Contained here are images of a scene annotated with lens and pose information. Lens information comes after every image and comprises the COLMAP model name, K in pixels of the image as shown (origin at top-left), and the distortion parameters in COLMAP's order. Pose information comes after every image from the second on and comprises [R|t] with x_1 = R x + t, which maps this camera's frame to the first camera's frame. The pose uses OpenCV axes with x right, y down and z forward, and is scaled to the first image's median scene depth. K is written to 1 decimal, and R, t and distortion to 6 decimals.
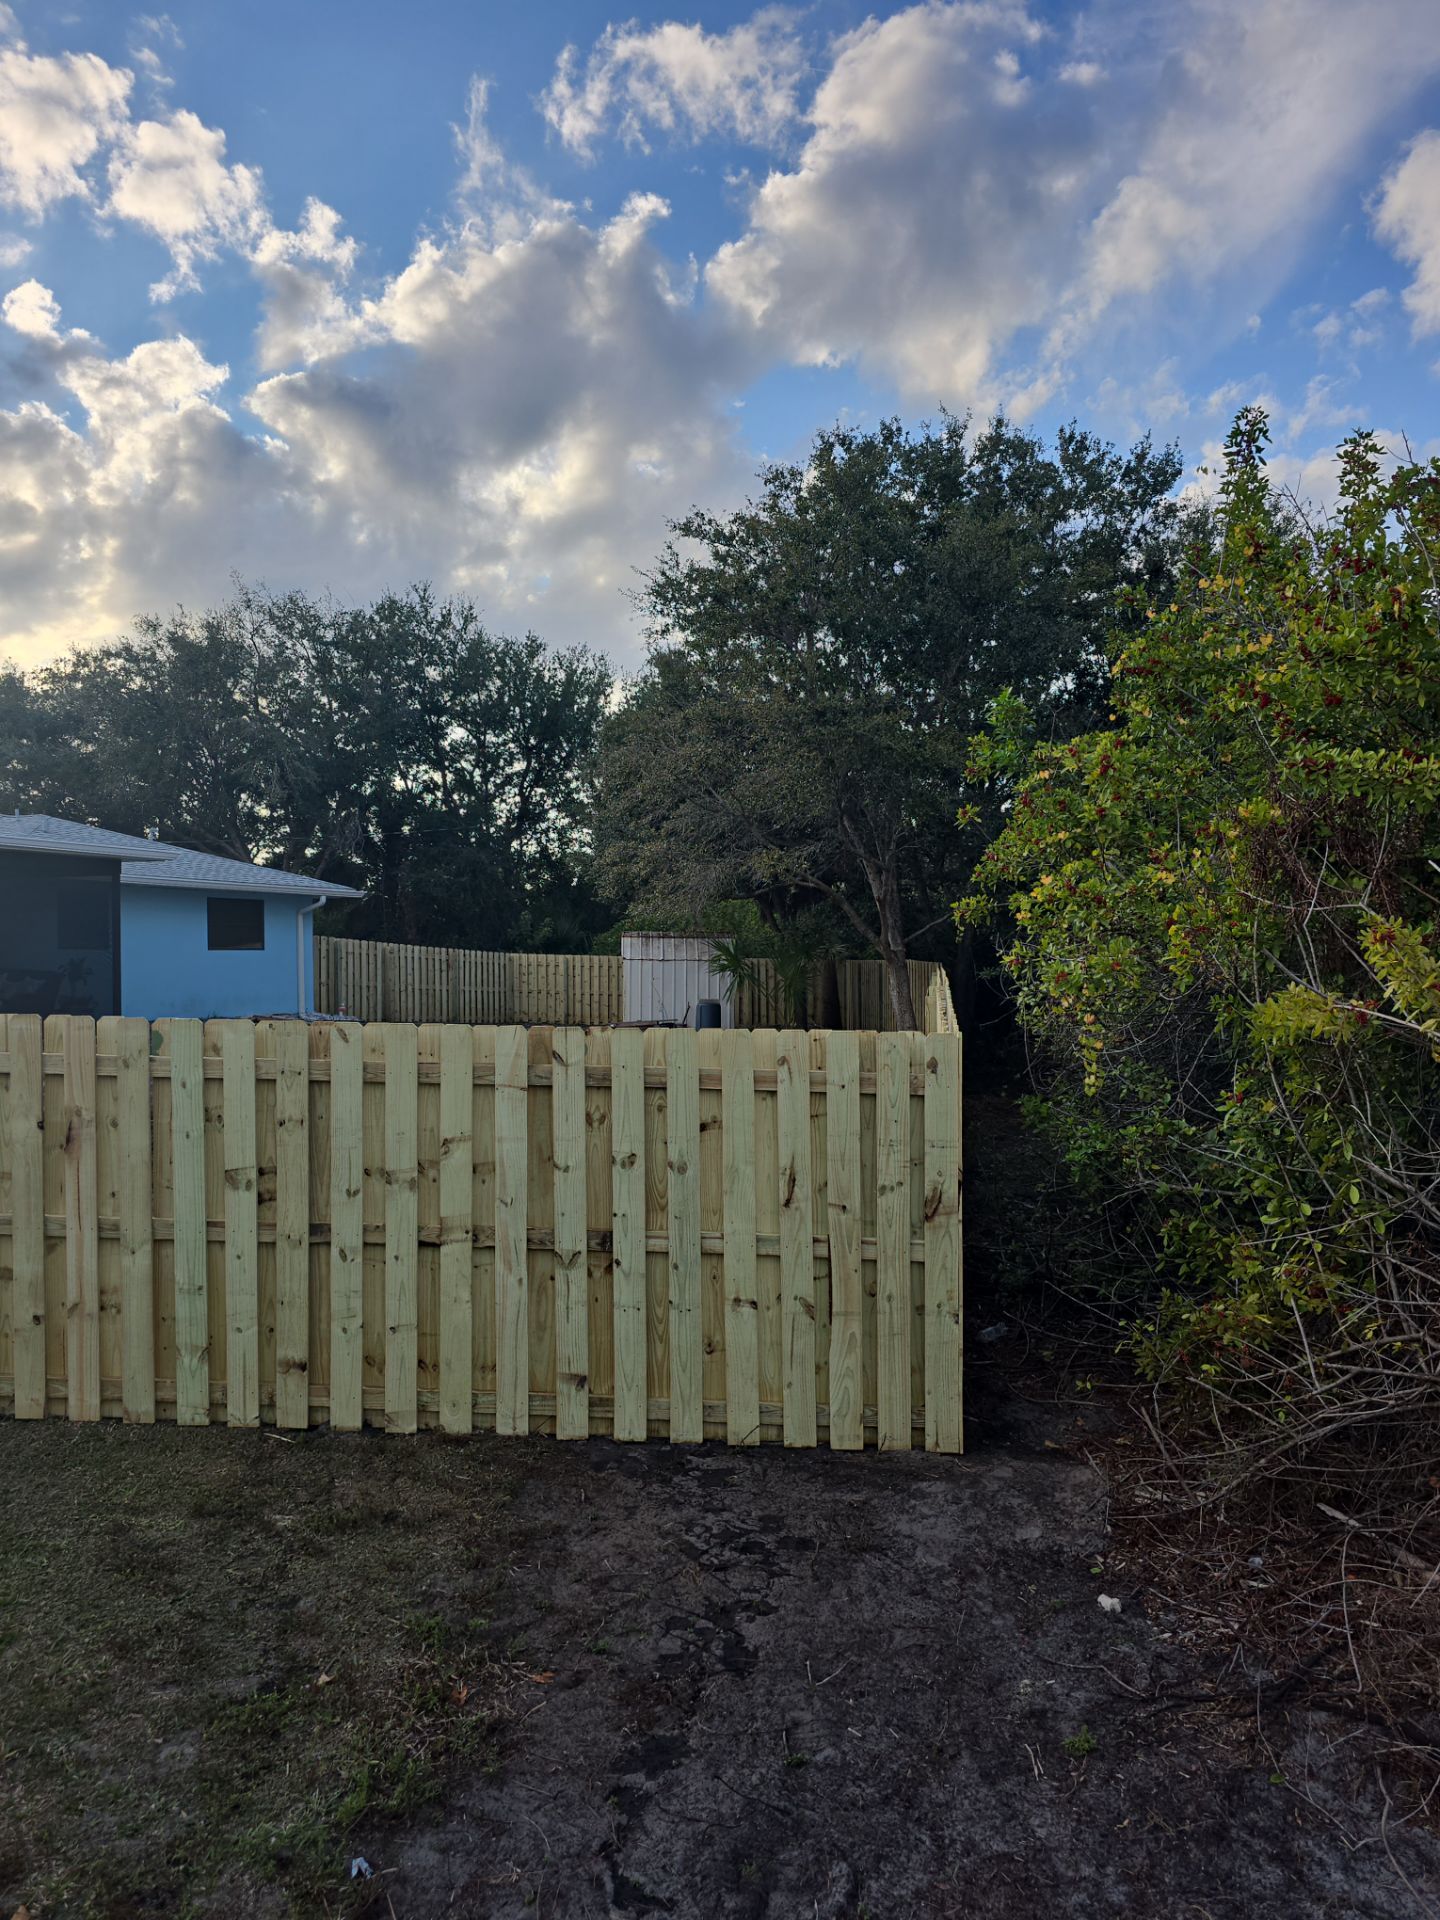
lens RADIAL K [[1291.1, 0, 735.5], [0, 1291.1, 961.3], [0, 0, 1]] dist [0.053083, -0.053363]
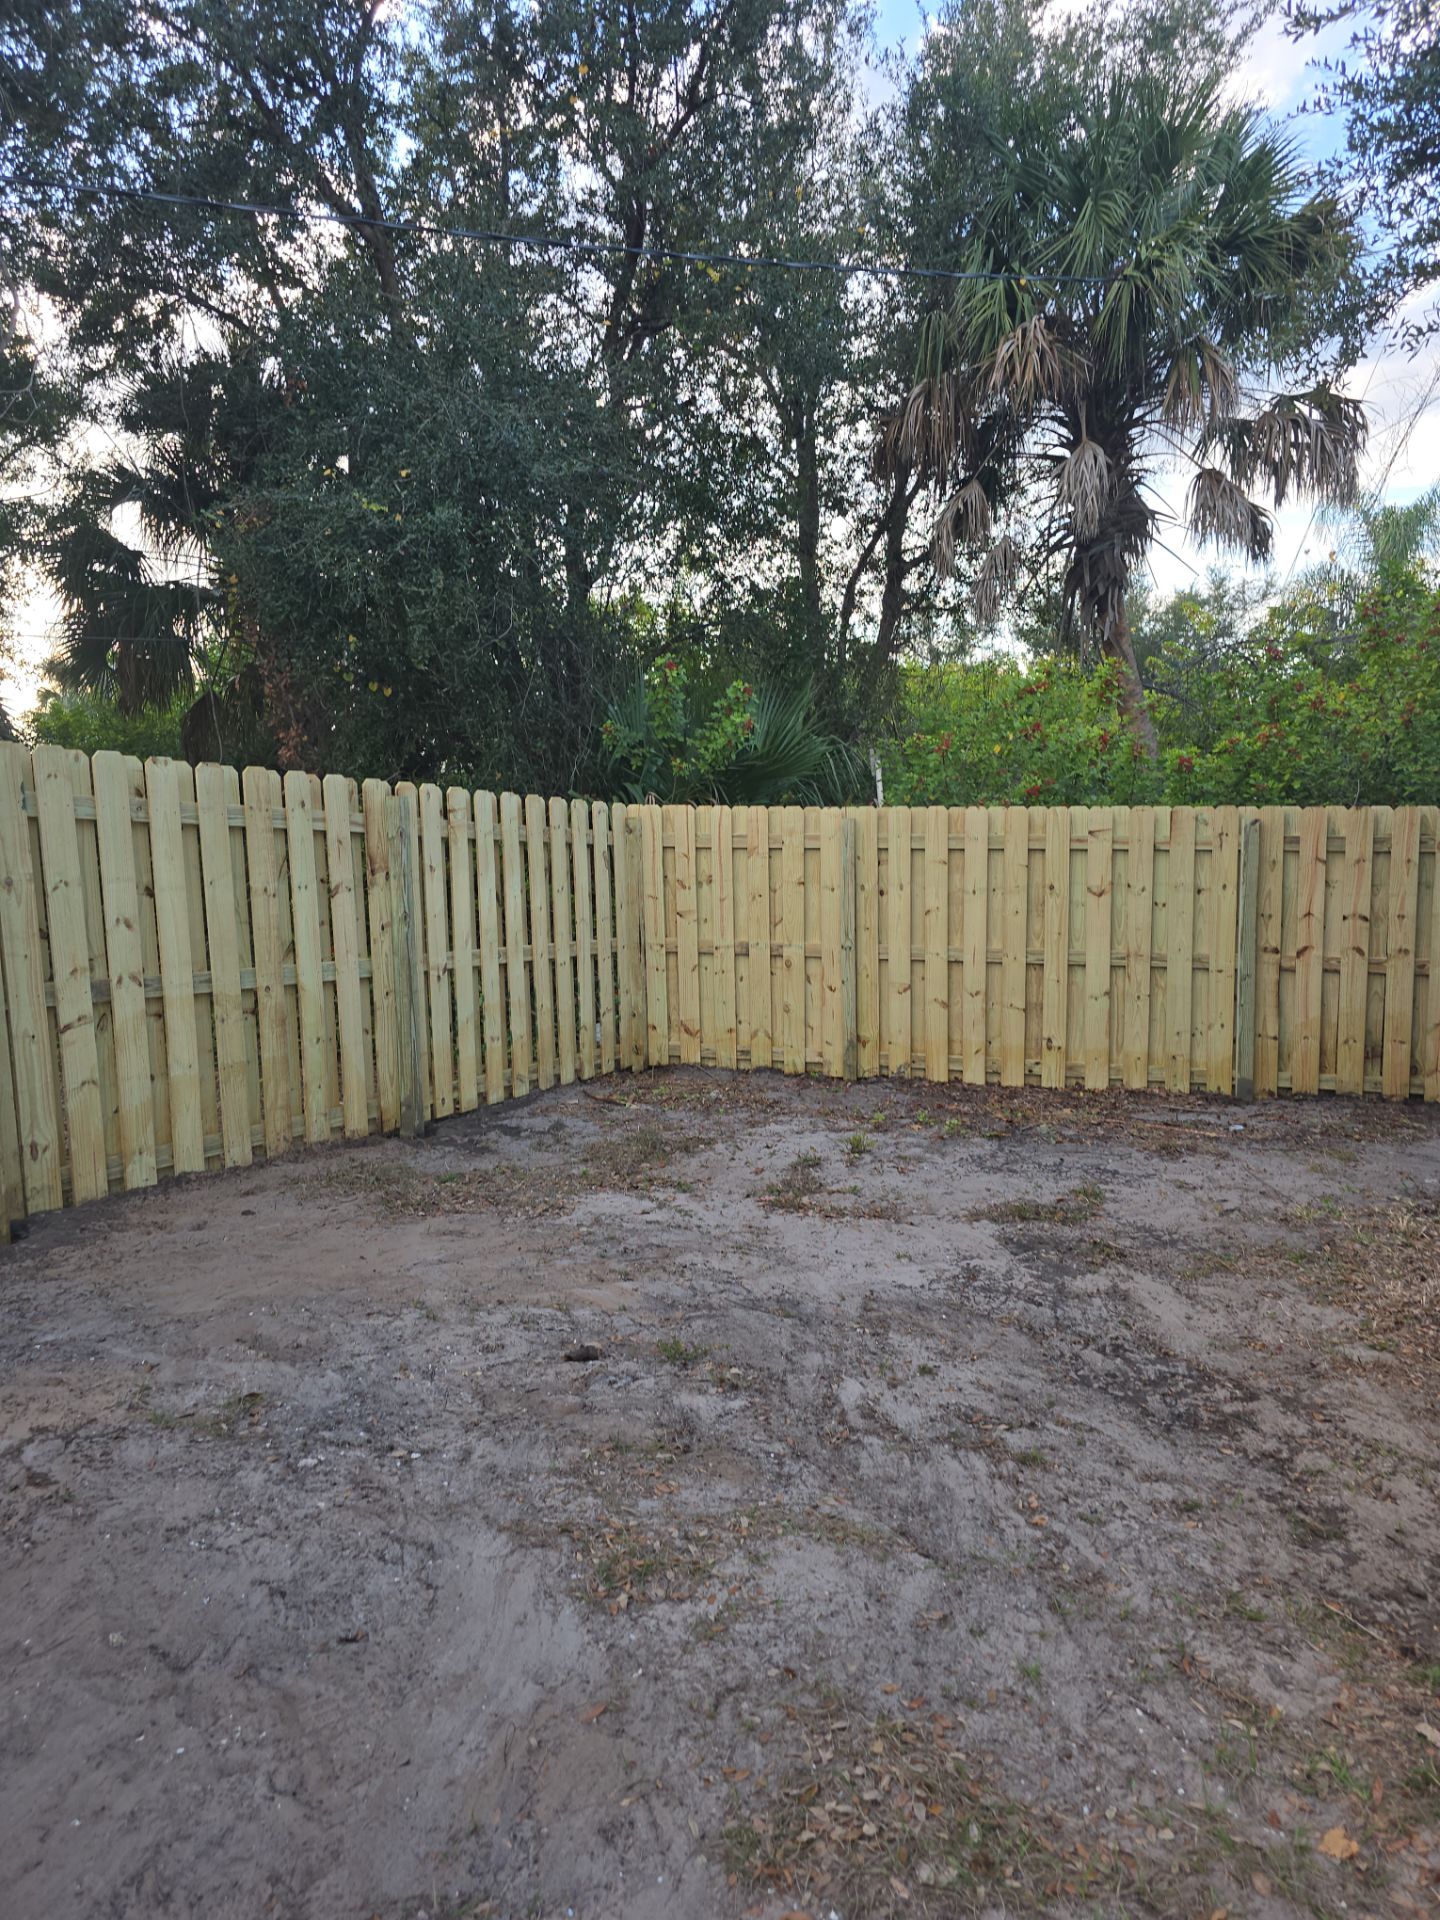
lens RADIAL K [[1281.1, 0, 704.6], [0, 1281.1, 961.5], [0, 0, 1]] dist [0.081338, -0.091613]
pose [[0.998486, -0.012099, -0.053661, -0.236313], [0.017574, 0.994550, 0.102767, -0.001815], [0.052125, -0.103554, 0.993257, 1.200065]]
